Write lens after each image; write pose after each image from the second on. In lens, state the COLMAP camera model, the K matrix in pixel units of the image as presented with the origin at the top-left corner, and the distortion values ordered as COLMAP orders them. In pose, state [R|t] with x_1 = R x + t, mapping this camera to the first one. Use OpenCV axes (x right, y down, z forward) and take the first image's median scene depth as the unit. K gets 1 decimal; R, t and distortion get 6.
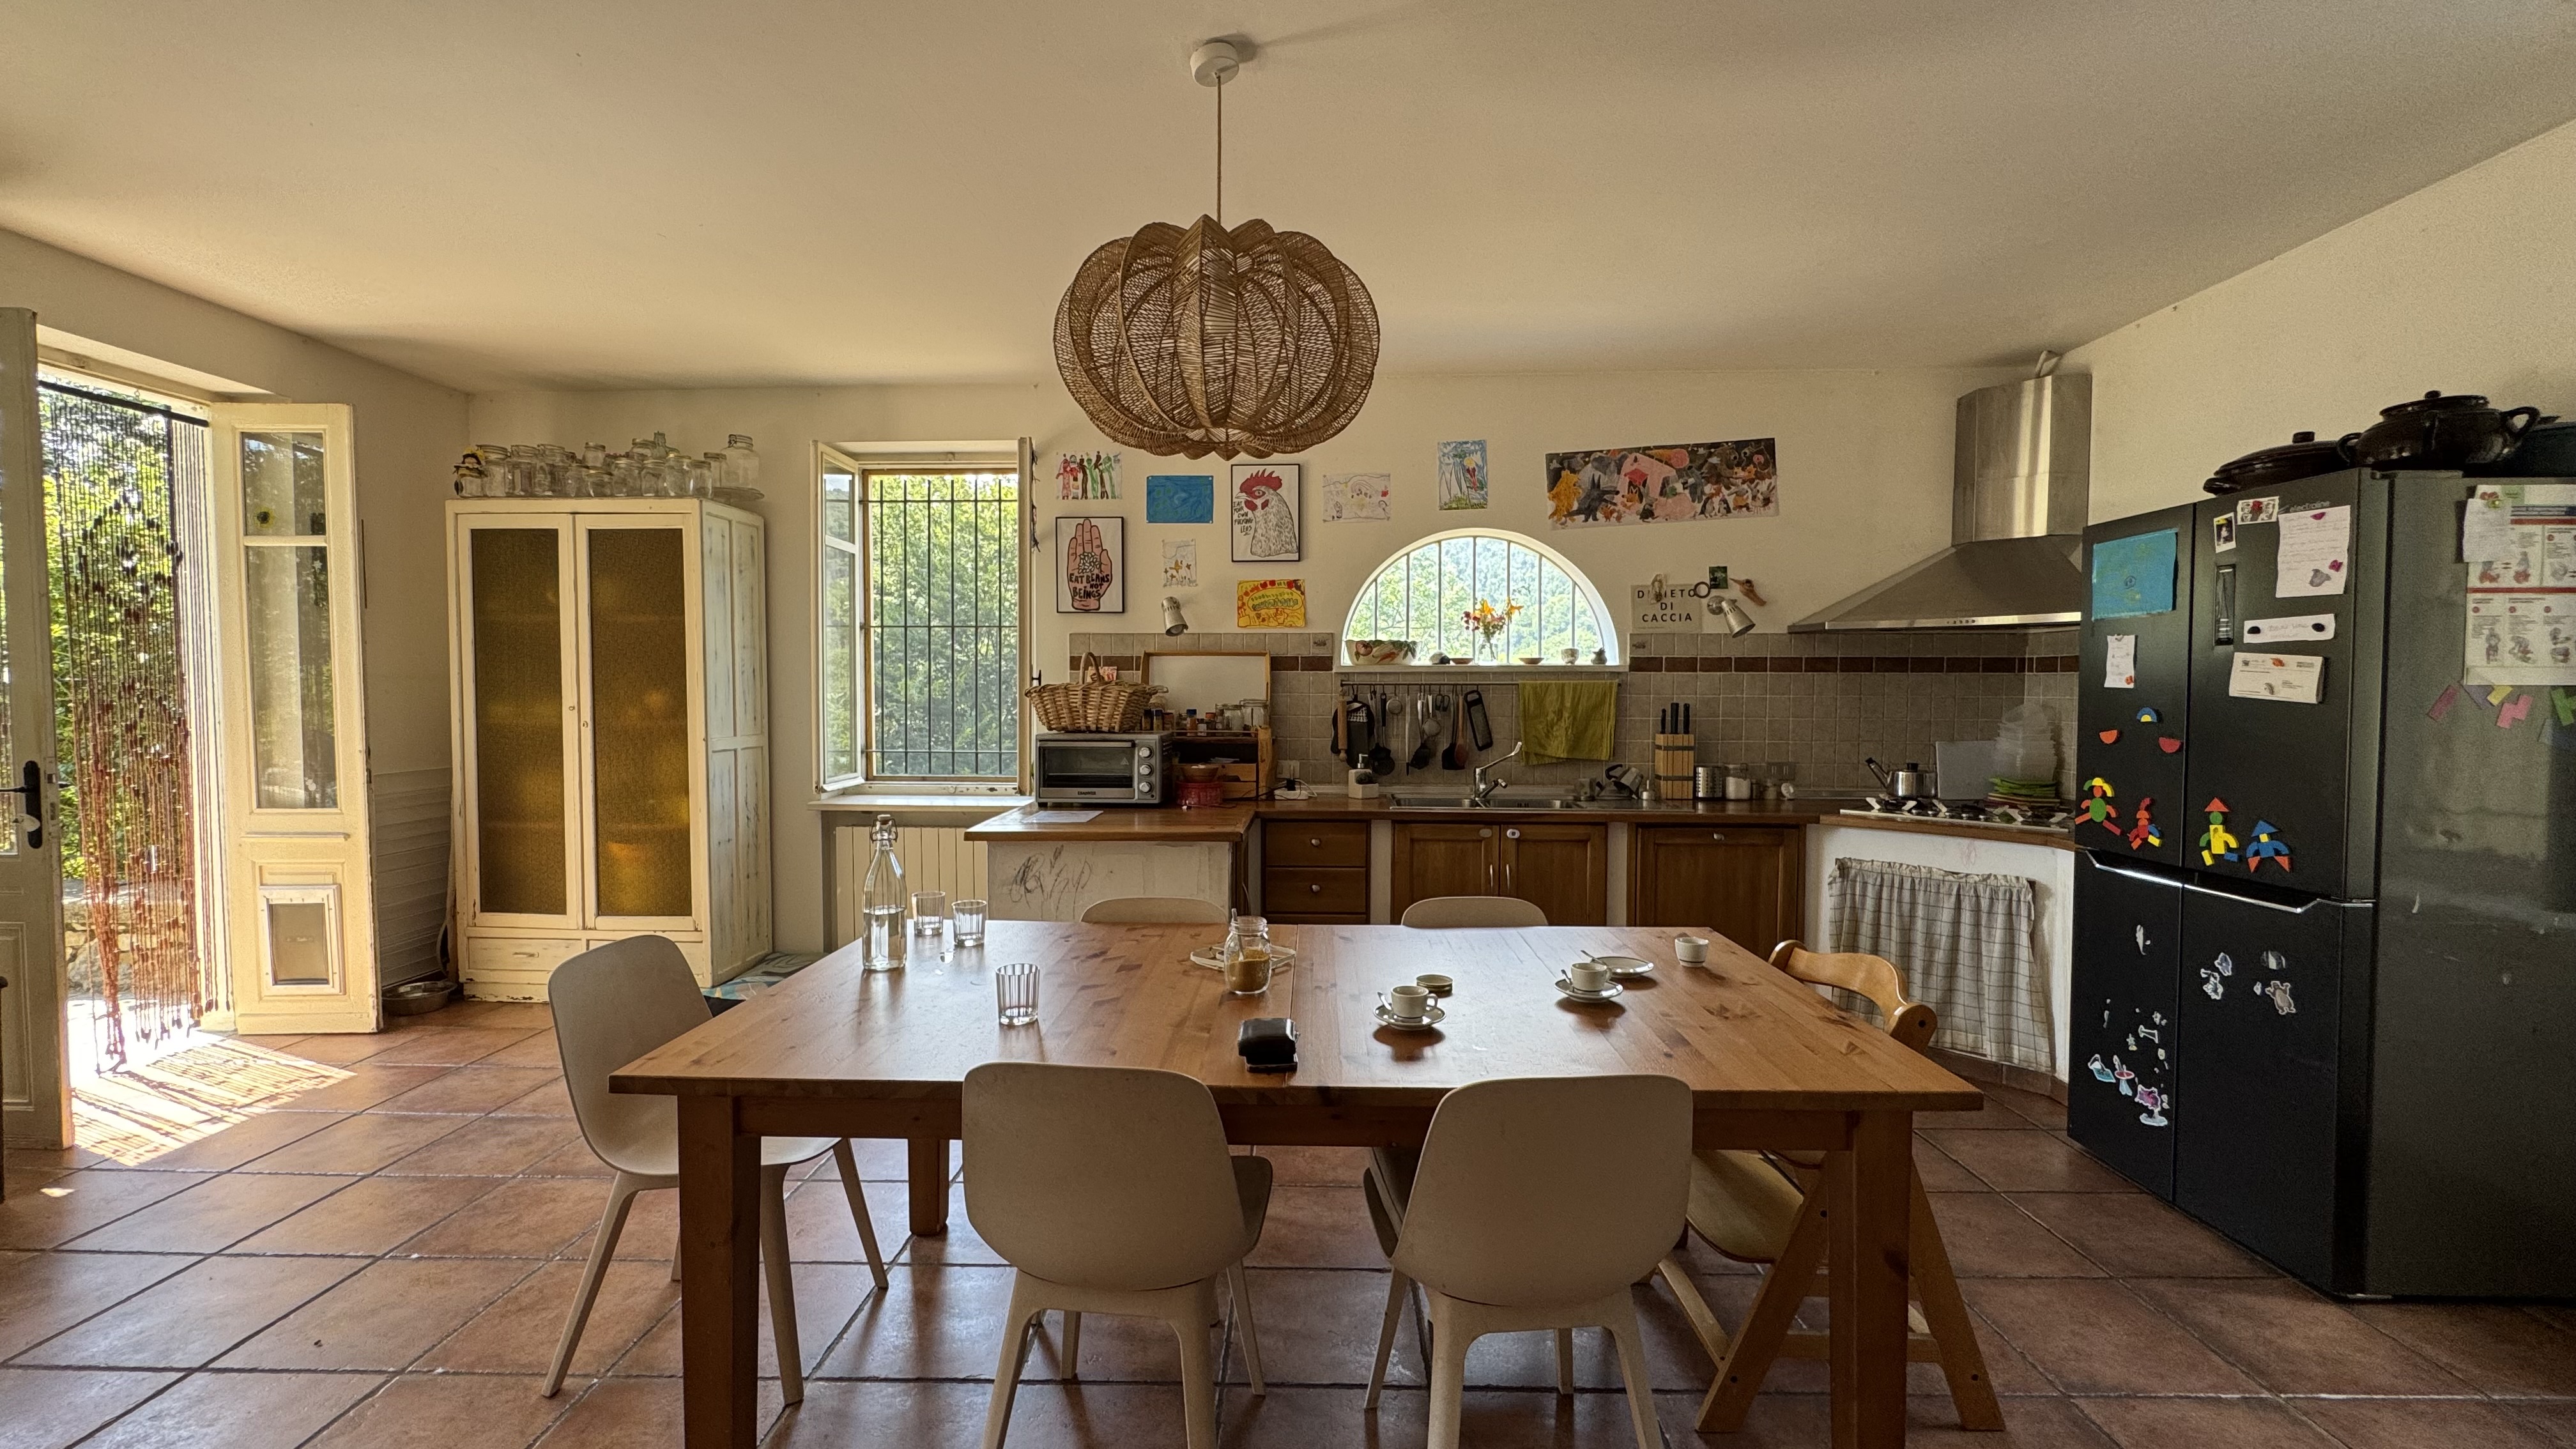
lens RADIAL K [[1041.6, 0, 1295.9], [0, 1041.6, 726.9], [0, 0, 1]] dist [-0.002046, 0.001020]
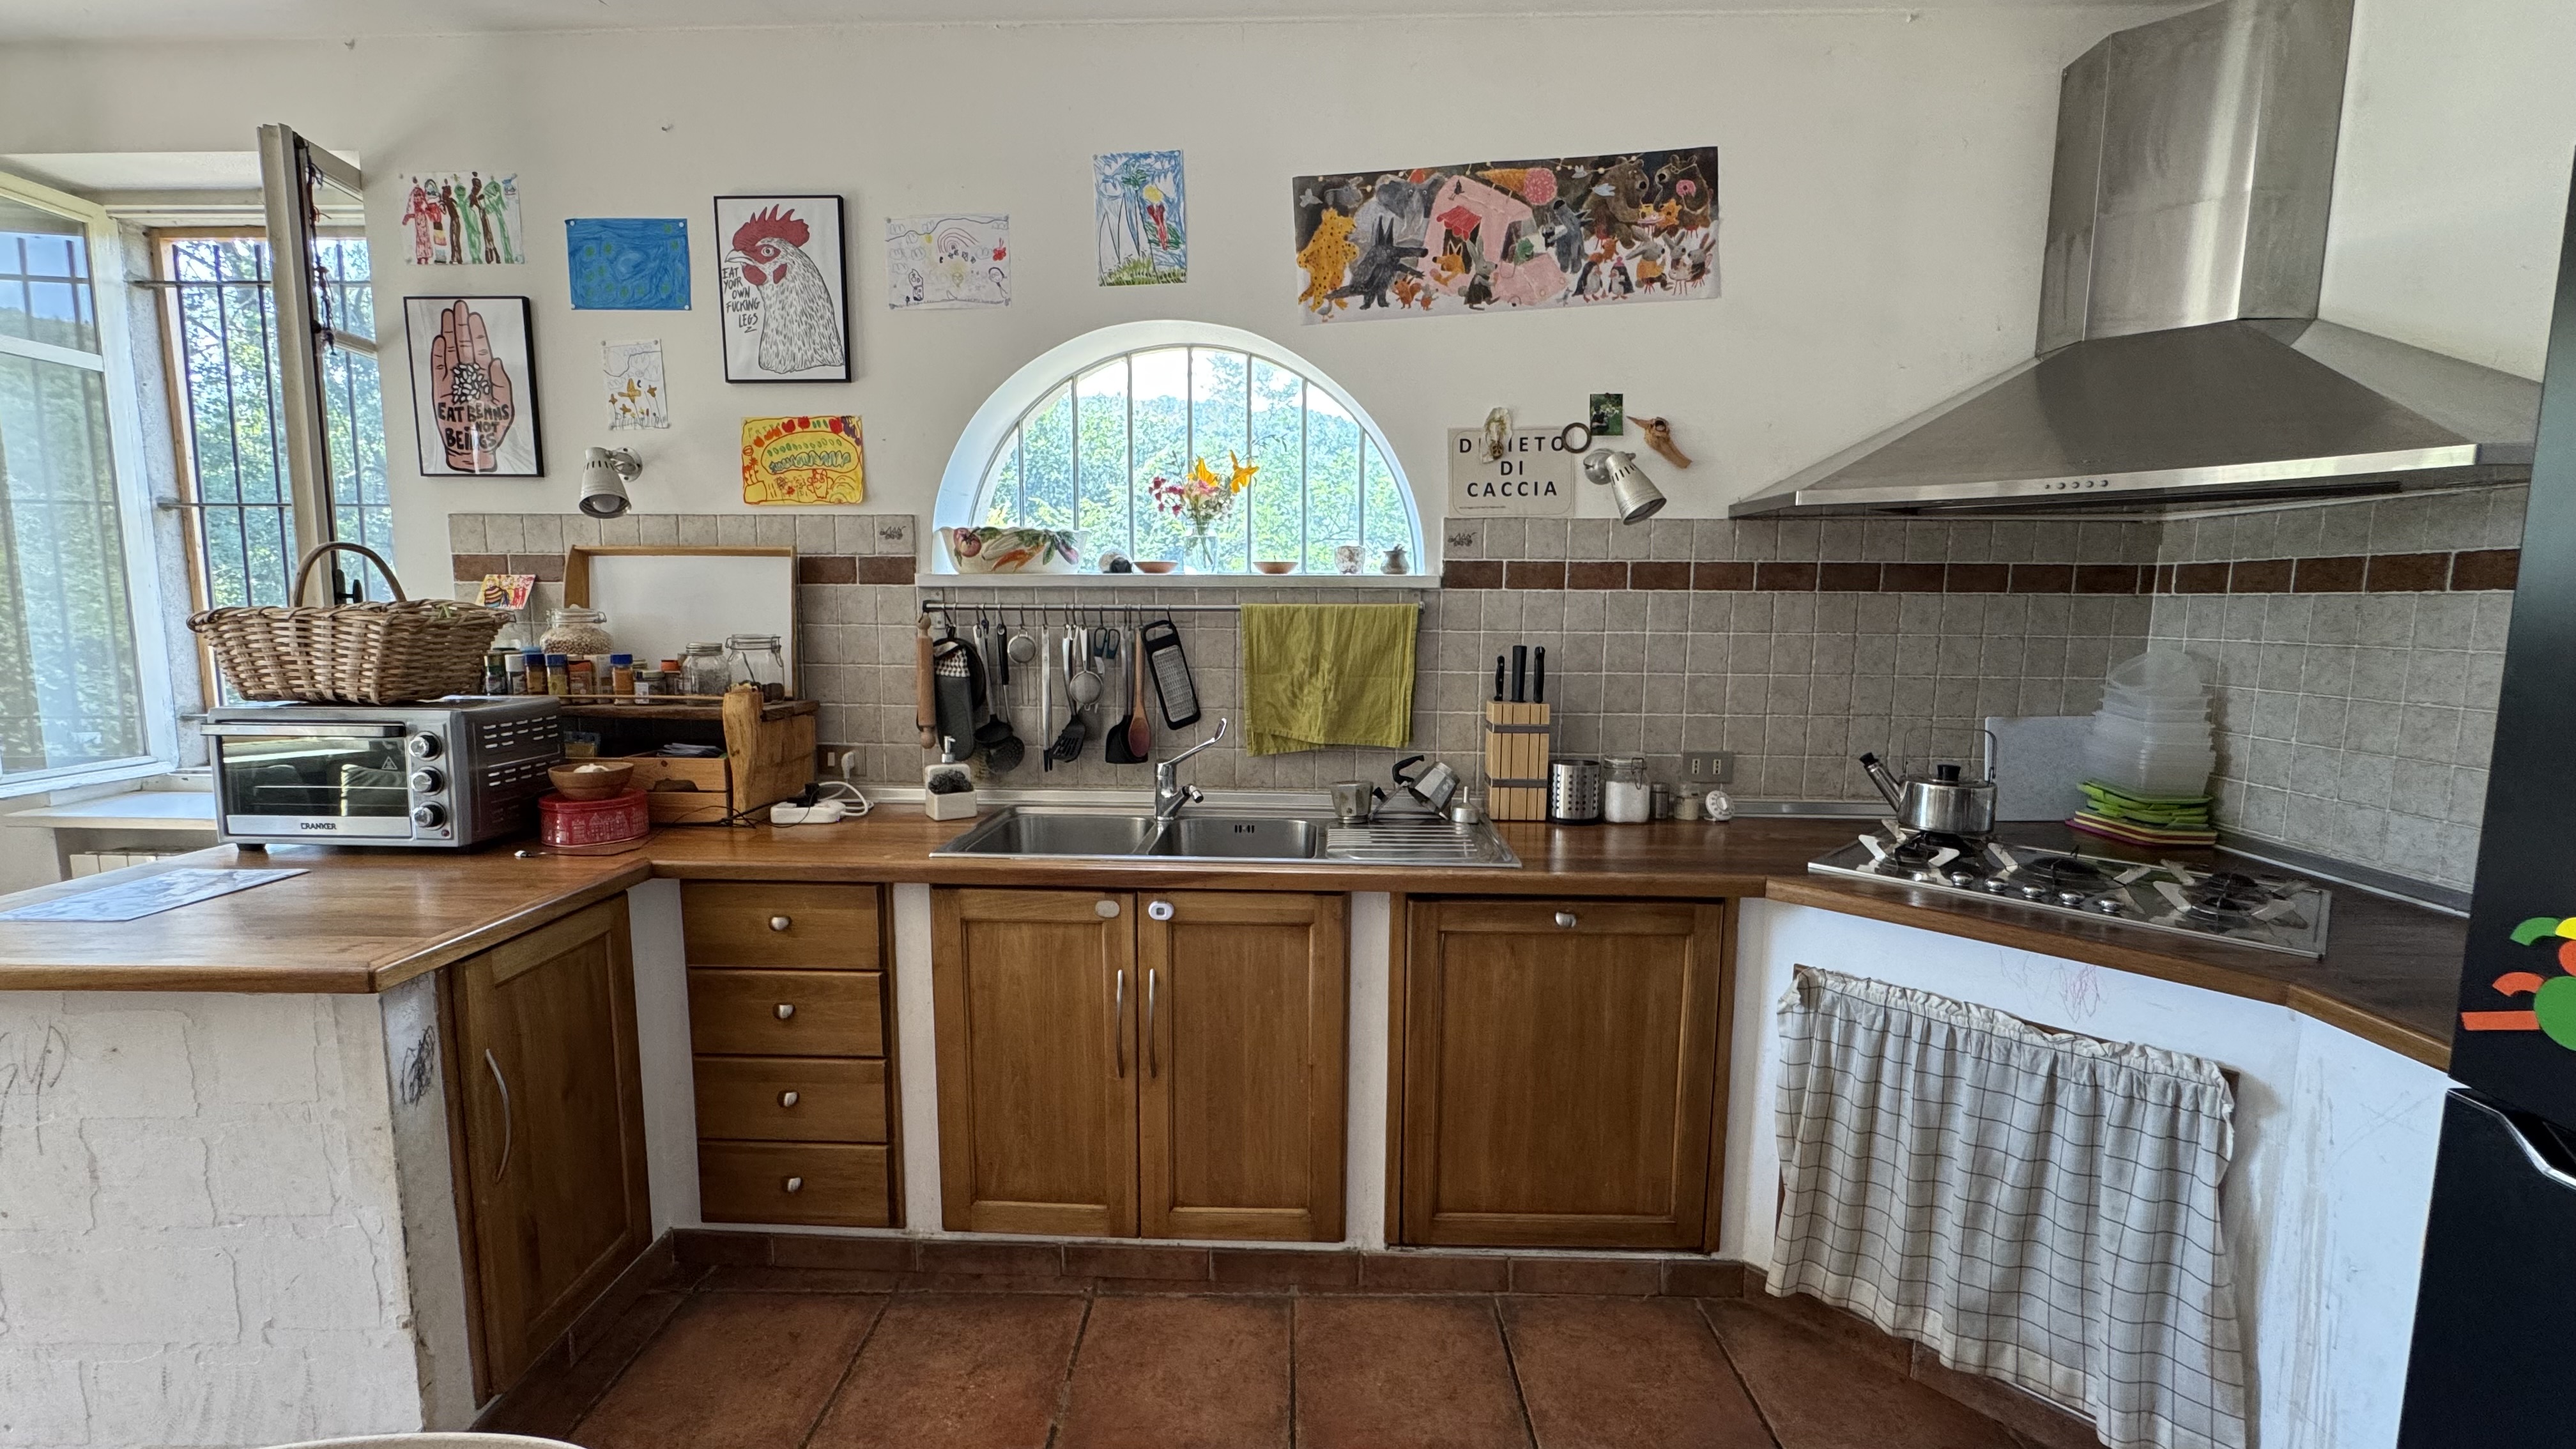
lens RADIAL K [[1041.6, 0, 1295.9], [0, 1041.6, 726.9], [0, 0, 1]] dist [-0.002046, 0.001020]
pose [[0.999855, 0.002710, 0.016819, 0.235822], [-0.004028, 0.996879, 0.078837, -0.022979], [-0.016552, -0.078893, 0.996746, 0.448827]]
